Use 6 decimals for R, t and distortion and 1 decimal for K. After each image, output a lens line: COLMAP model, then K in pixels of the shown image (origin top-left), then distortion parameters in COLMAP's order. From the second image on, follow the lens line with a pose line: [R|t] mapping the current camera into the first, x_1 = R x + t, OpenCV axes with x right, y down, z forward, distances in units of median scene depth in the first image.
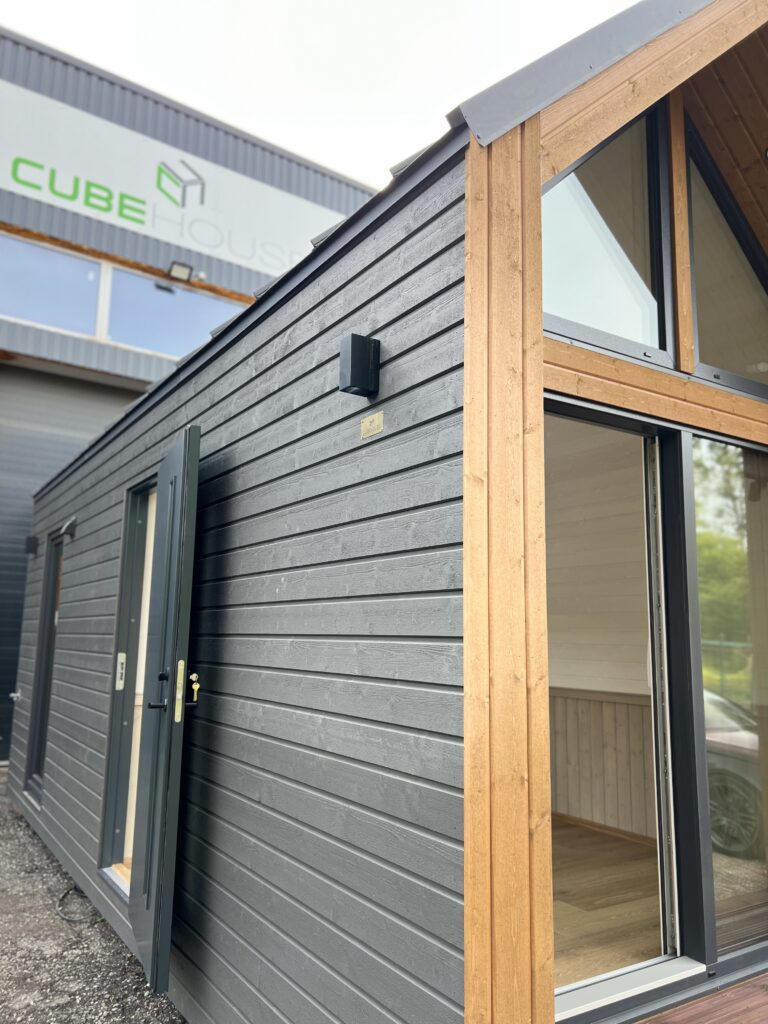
lens RADIAL K [[768.2, 0, 384.0], [0, 768.2, 512.0], [0, 0, 1]] dist [0.030460, -0.025747]
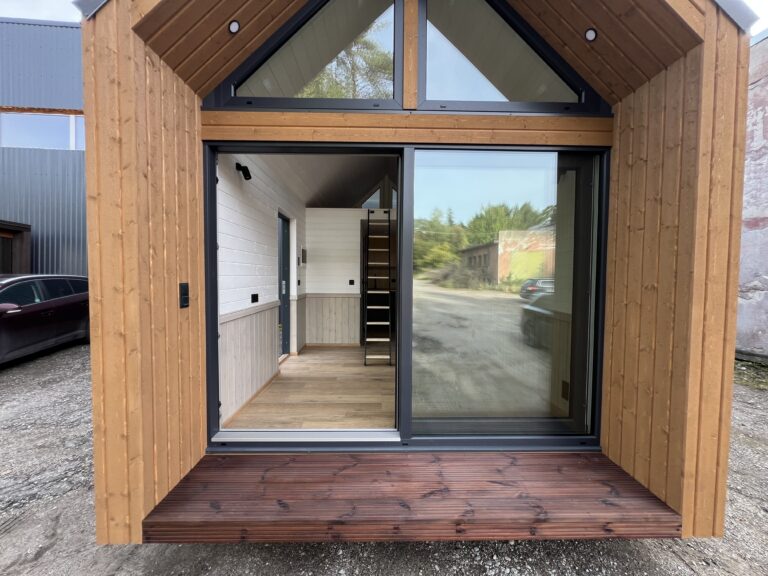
lens RADIAL K [[304.8, 0, 384.0], [0, 304.8, 288.0], [0, 0, 1]] dist [0.000372, 0.000075]
pose [[0.844360, 0.014637, -0.535576, 0.759860], [0.091908, 0.980852, 0.171703, 0.078981], [0.527834, -0.194203, 0.826847, 0.410763]]
